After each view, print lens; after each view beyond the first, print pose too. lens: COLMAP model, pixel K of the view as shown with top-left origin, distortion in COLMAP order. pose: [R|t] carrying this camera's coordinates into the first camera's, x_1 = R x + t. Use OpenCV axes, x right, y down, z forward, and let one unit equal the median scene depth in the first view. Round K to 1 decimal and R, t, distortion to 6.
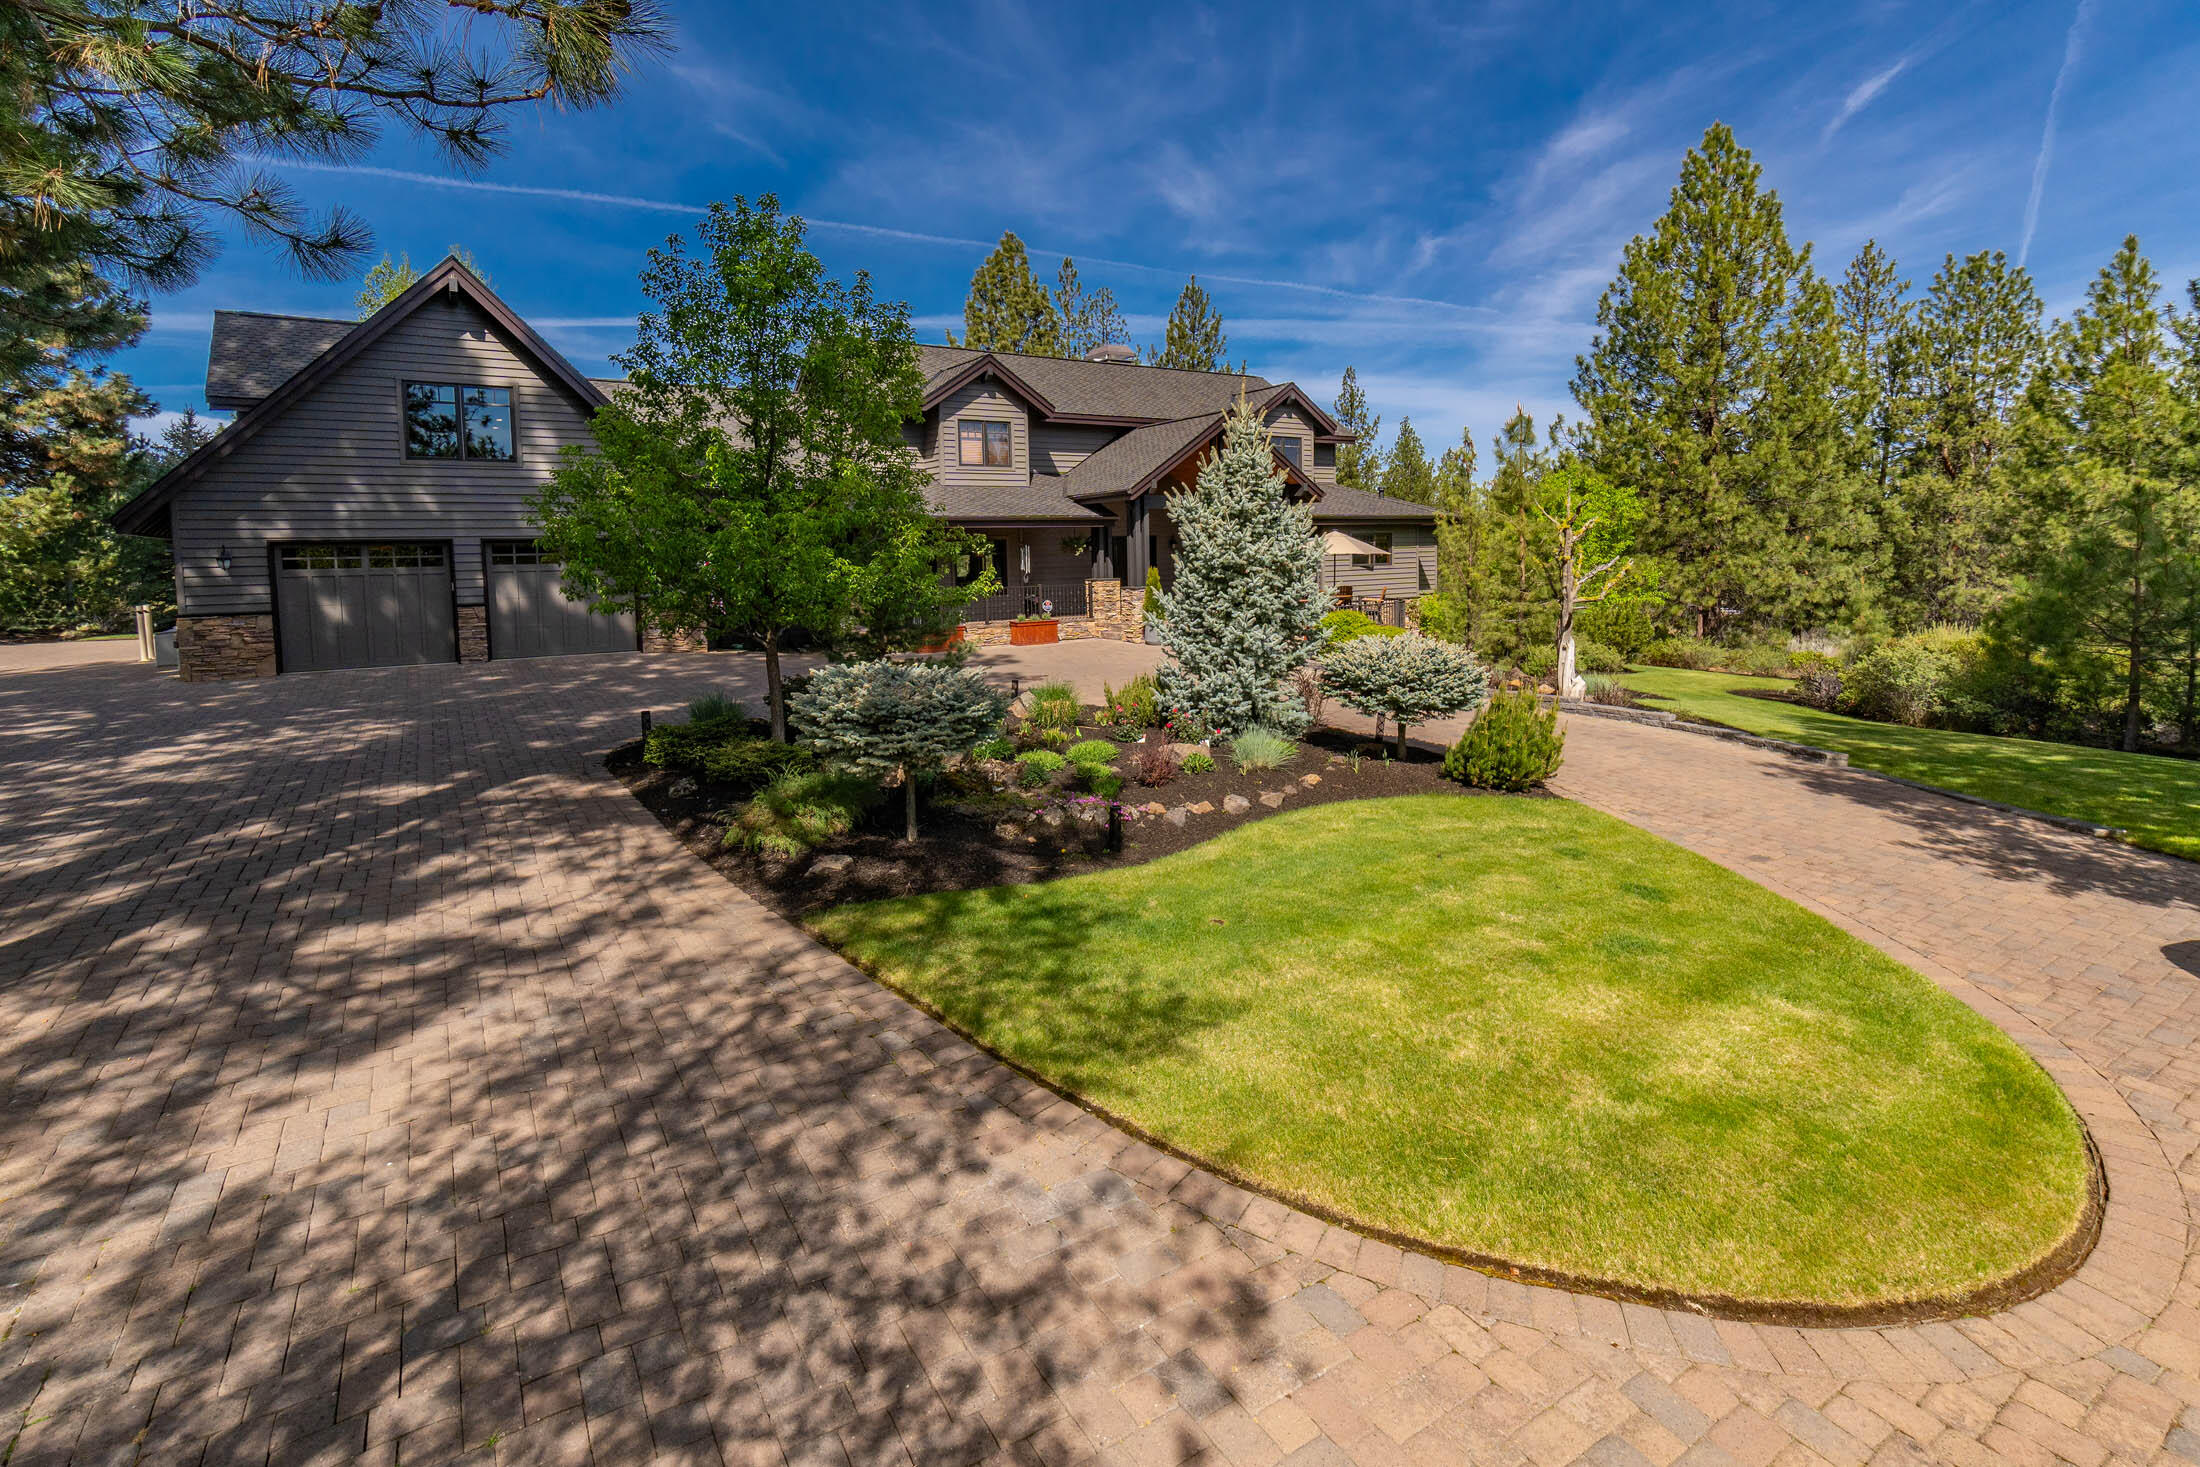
lens RADIAL K [[953.7, 0, 1164.8], [0, 953.7, 628.6], [0, 0, 1]] dist [-0.006366, 0.001071]
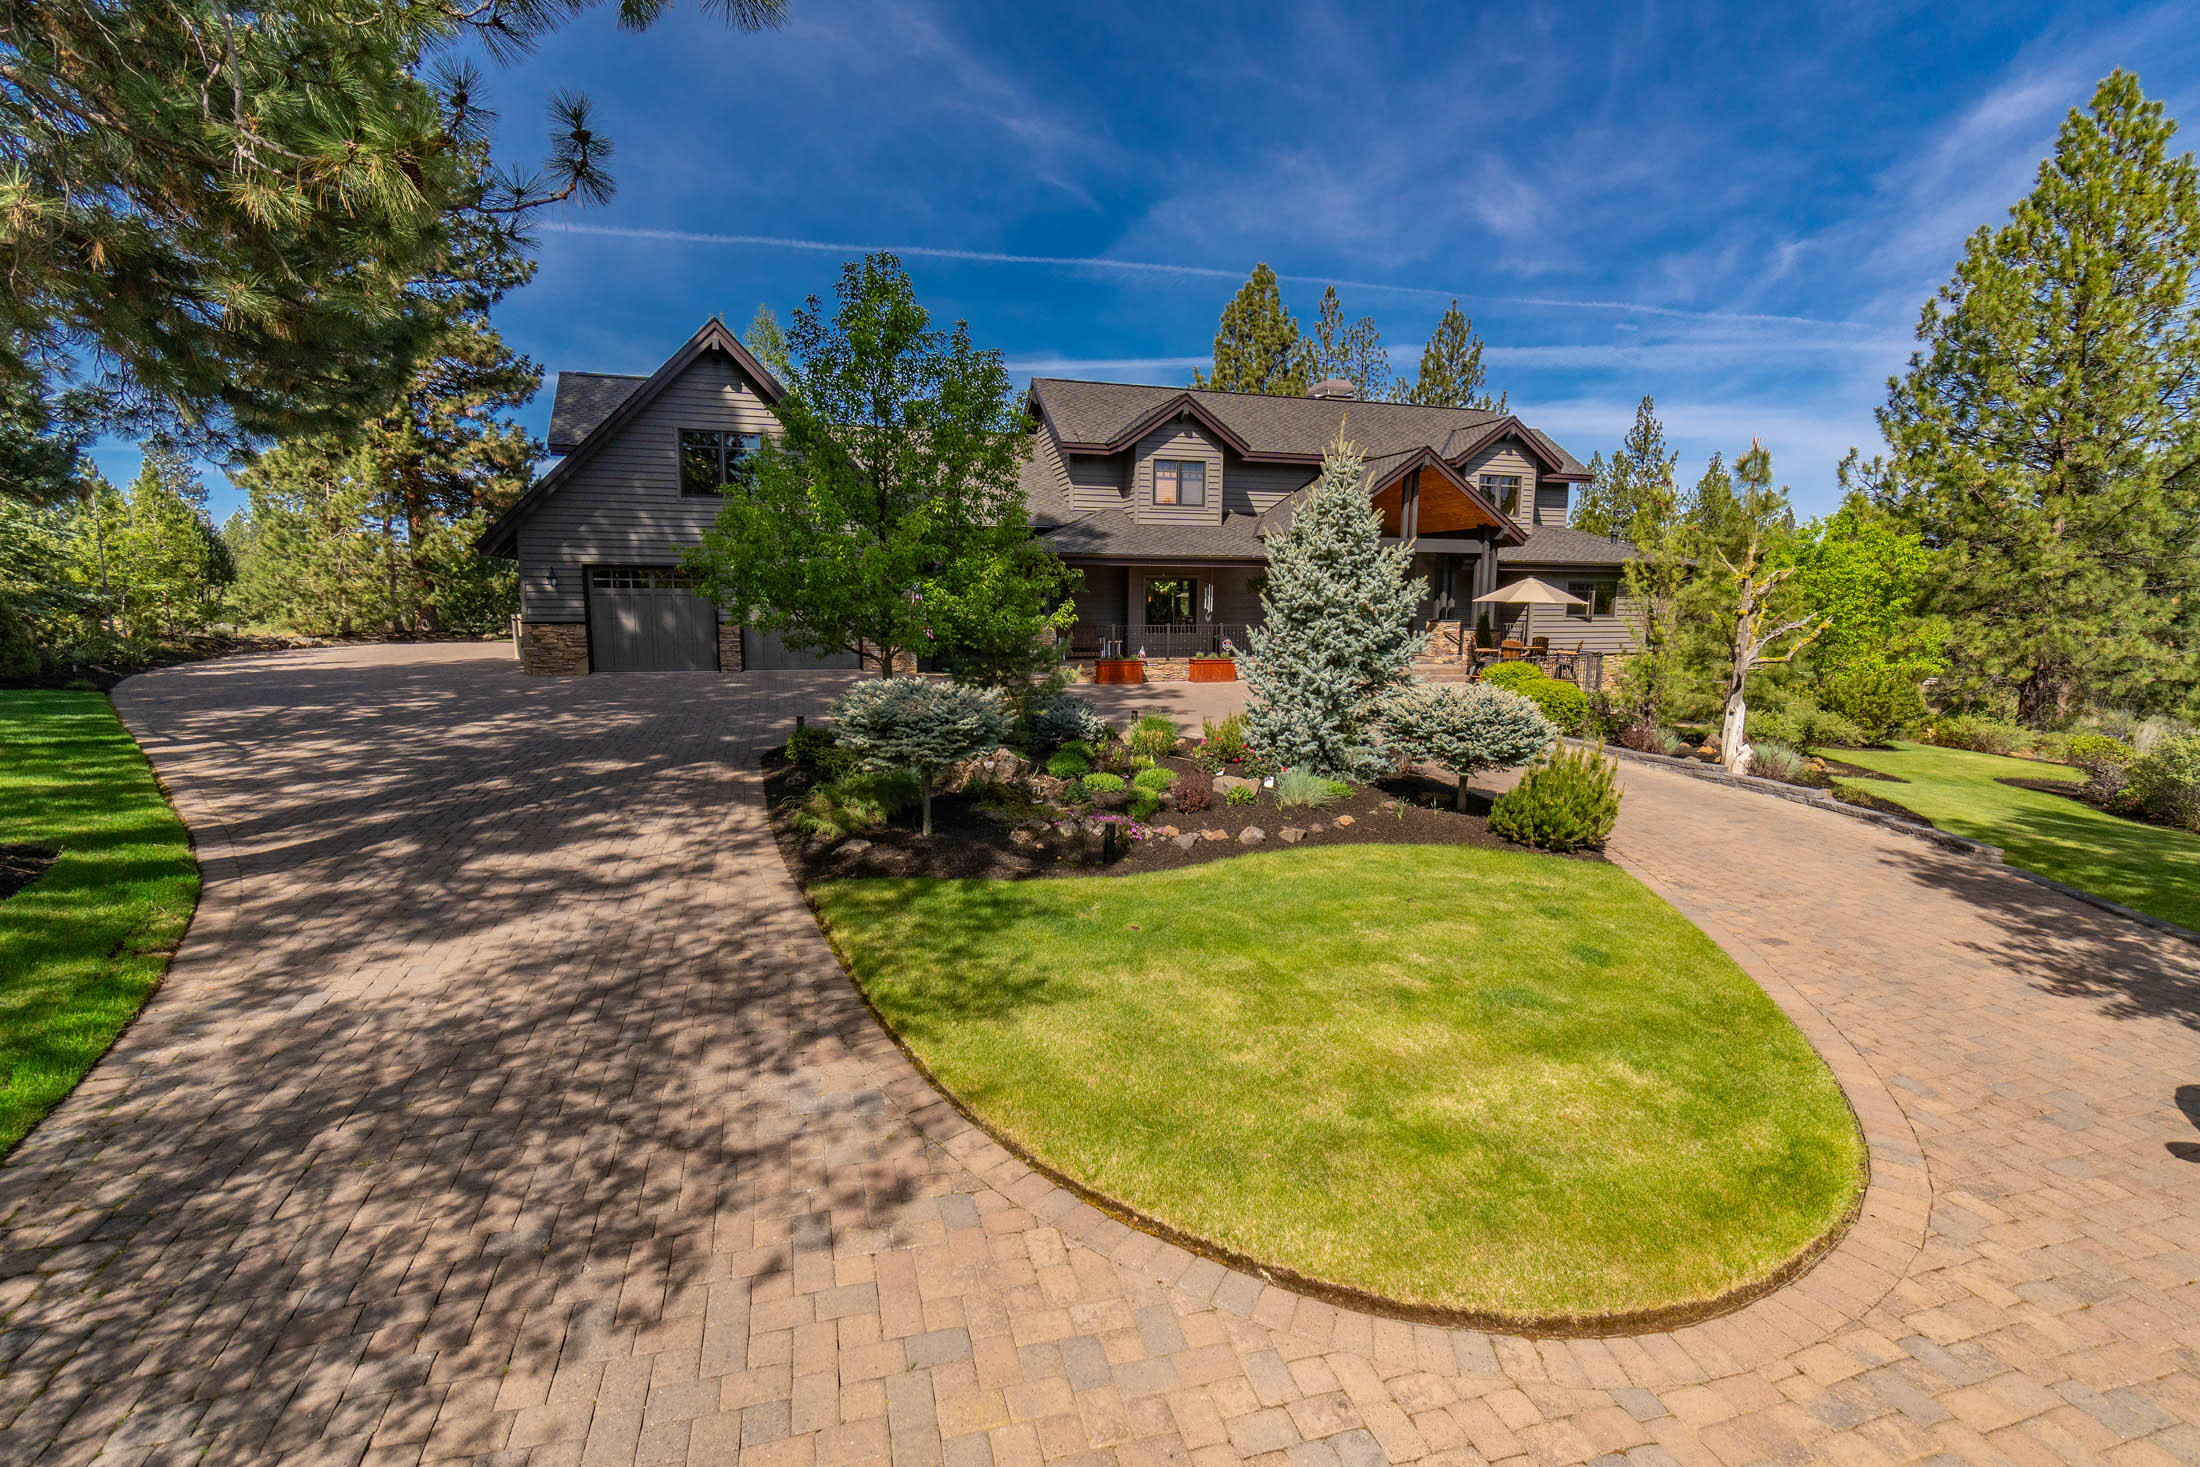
lens RADIAL K [[960.0, 0, 1174.4], [0, 960.0, 734.3], [0, 0, 1]] dist [-0.007972, 0.002224]
pose [[0.965109, 0.065331, -0.253566, 0.254074], [-0.048728, 0.996270, 0.071221, 0.004227], [0.257273, -0.056380, 0.964693, -0.025794]]
